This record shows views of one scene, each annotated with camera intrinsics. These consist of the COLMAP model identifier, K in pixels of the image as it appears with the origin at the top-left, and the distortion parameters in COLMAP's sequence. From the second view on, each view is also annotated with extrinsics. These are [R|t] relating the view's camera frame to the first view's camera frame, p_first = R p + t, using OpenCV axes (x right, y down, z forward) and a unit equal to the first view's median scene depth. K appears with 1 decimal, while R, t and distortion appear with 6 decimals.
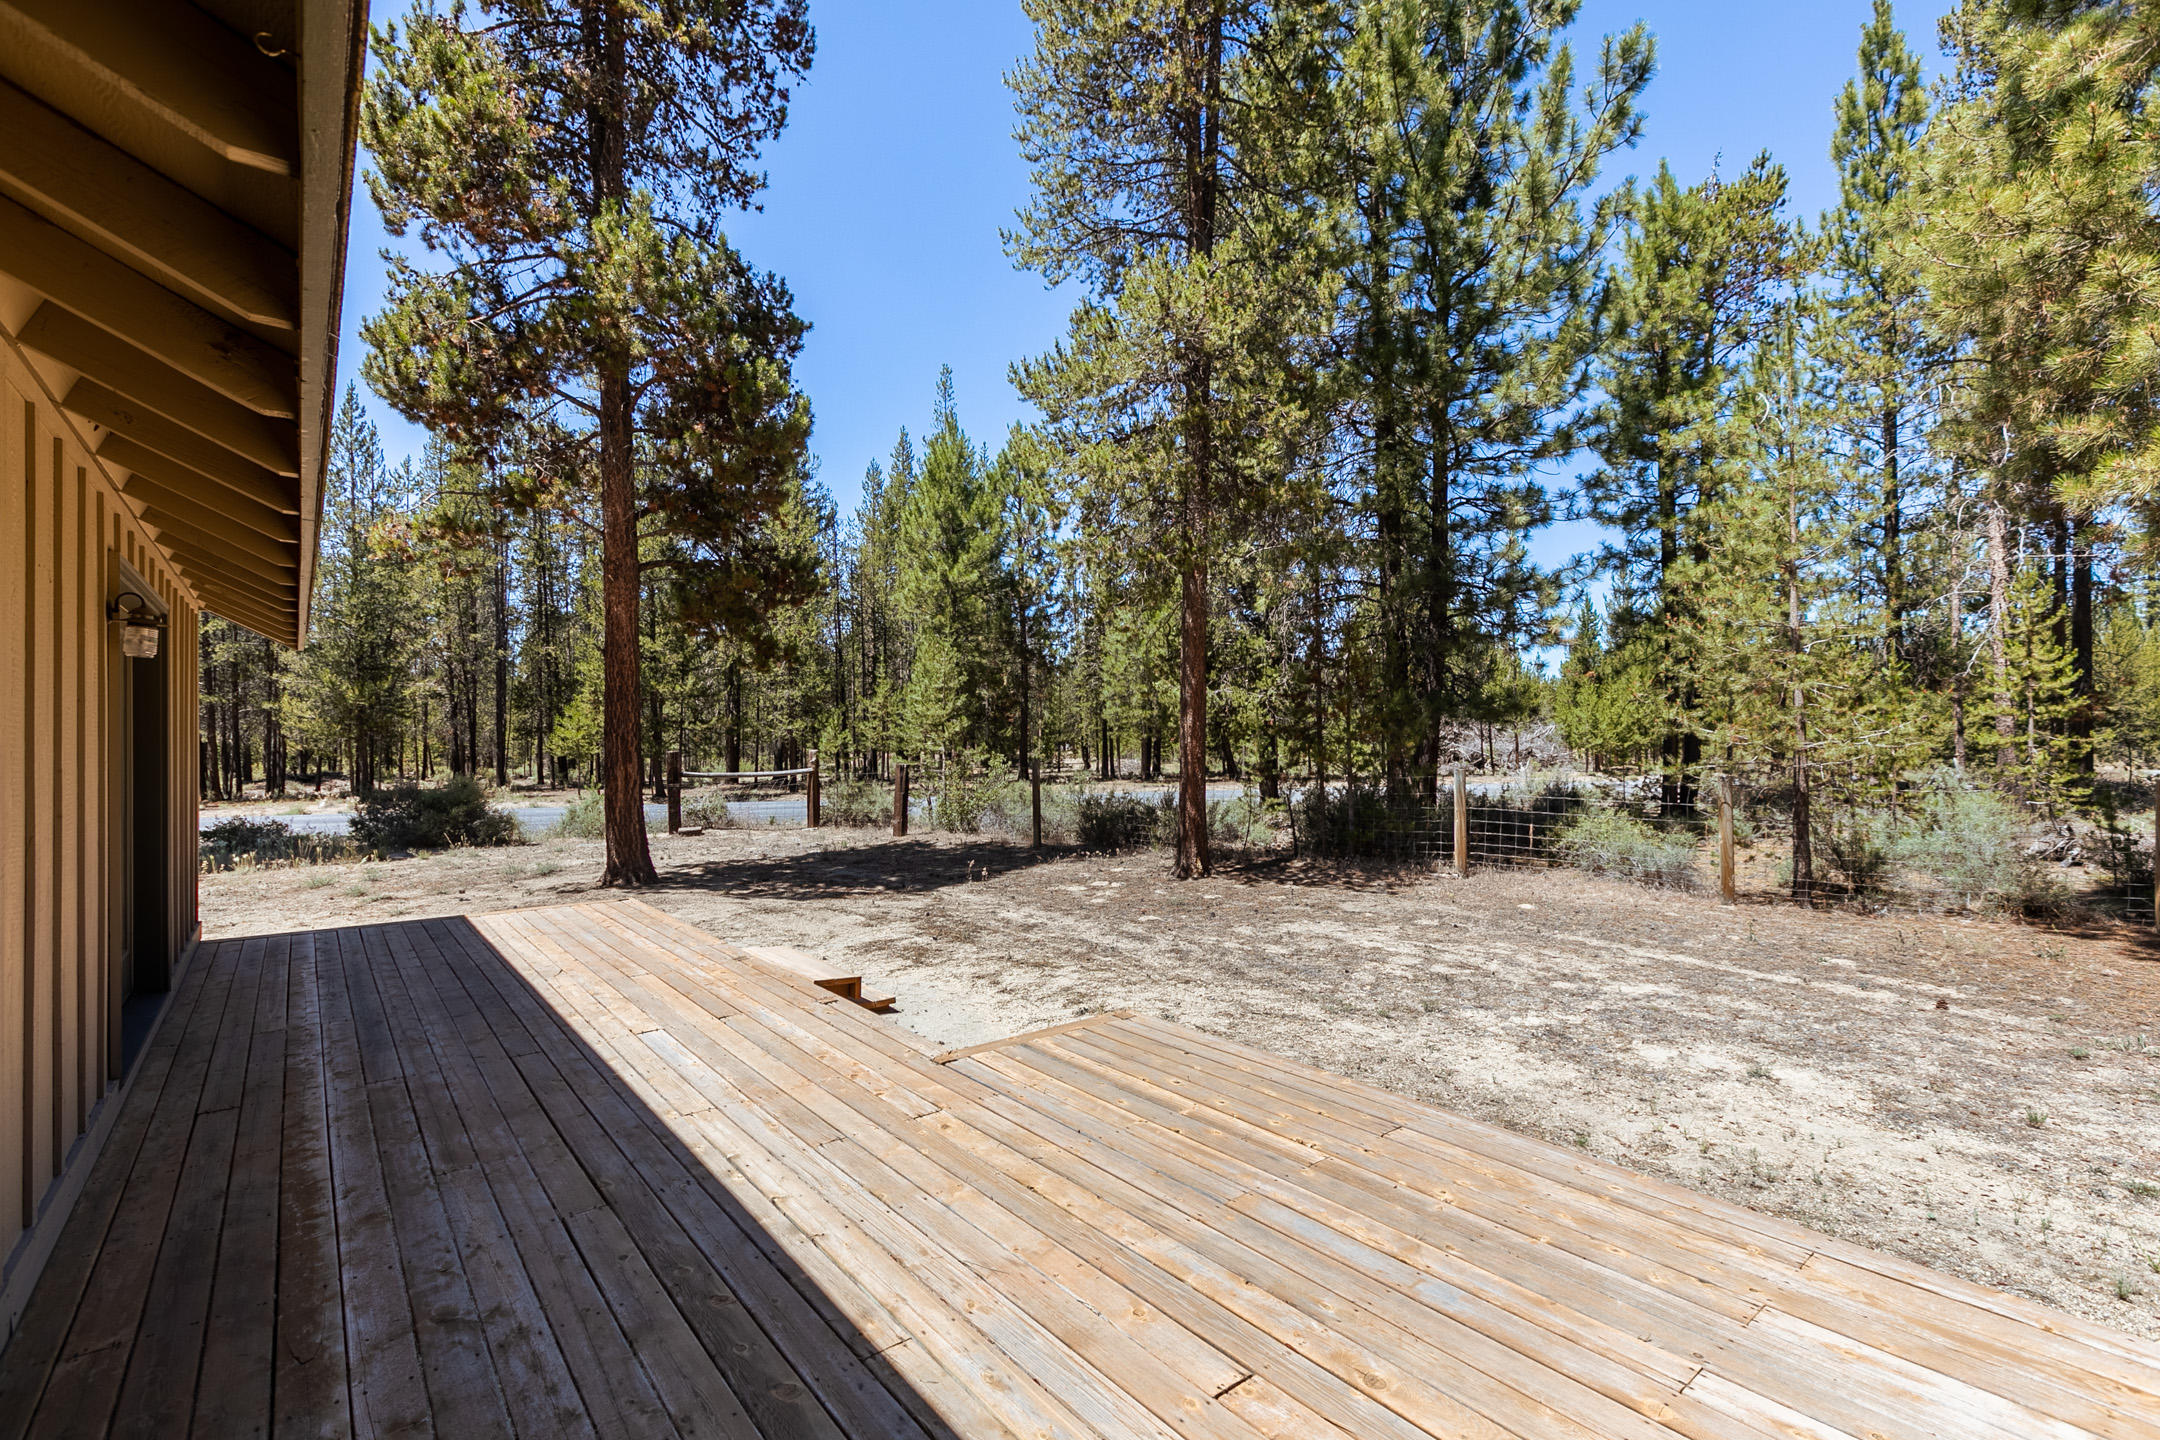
lens RADIAL K [[976.2, 0, 1080.0], [0, 976.2, 720.0], [0, 0, 1]] dist [0.002456, 0.000597]
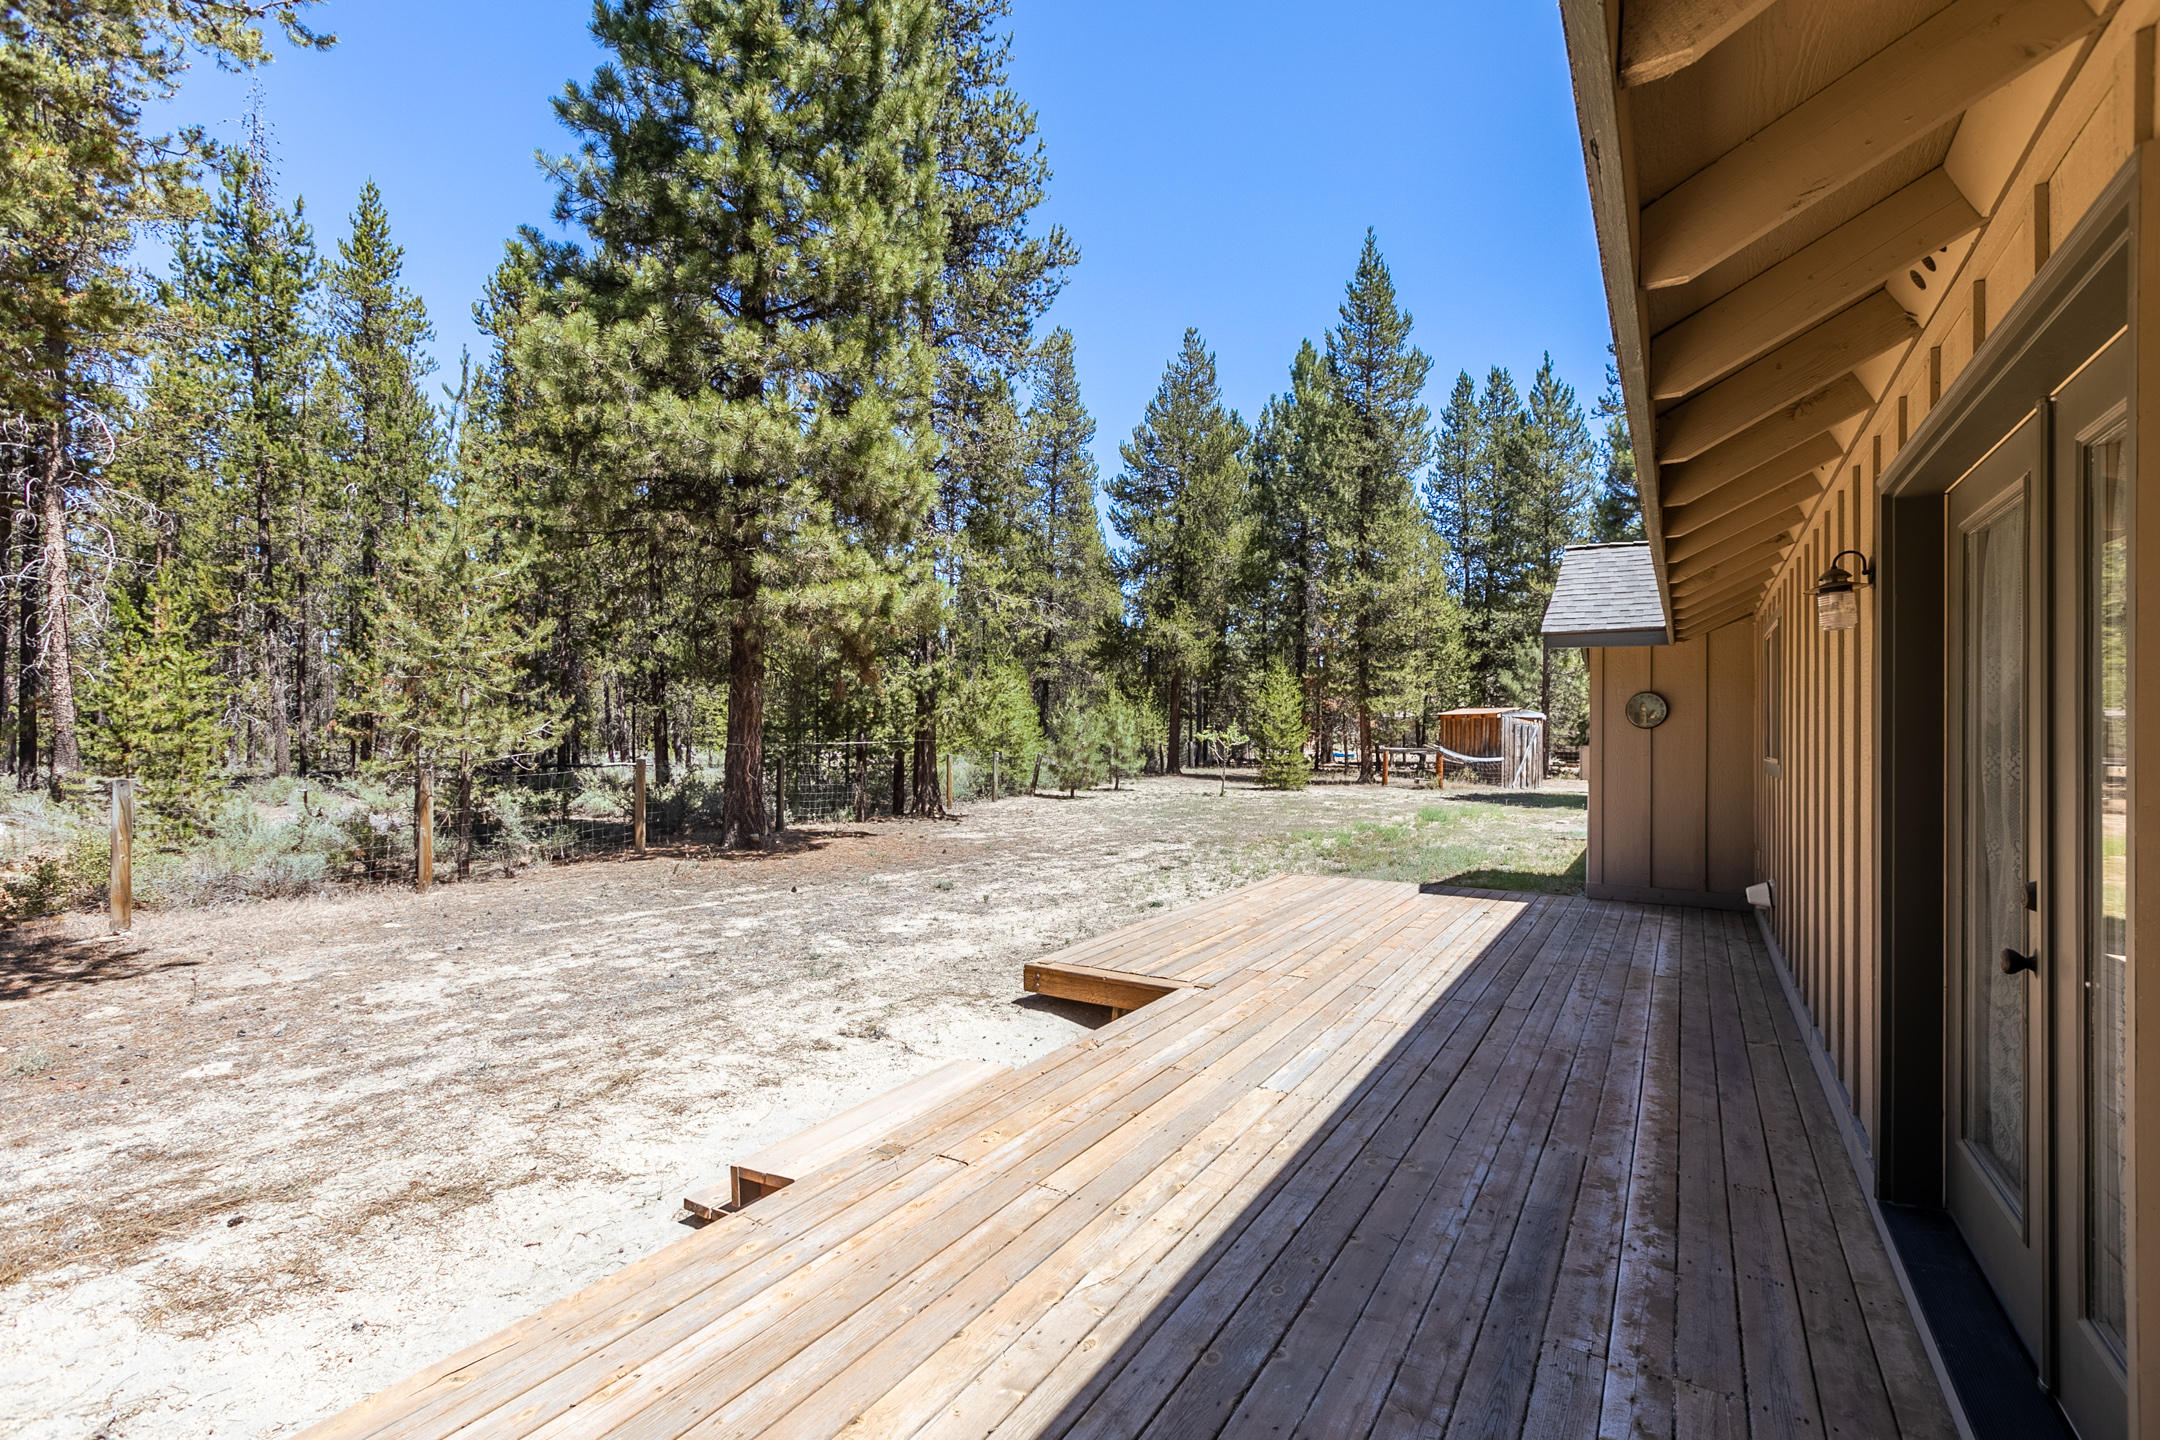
lens RADIAL K [[976.2, 0, 1080.0], [0, 976.2, 720.0], [0, 0, 1]] dist [0.002456, 0.000597]
pose [[-0.335101, 0.013875, 0.942080, -1.307751], [-0.015671, 0.999671, -0.020297, 0.032088], [-0.942052, -0.021565, -0.334774, 1.612657]]
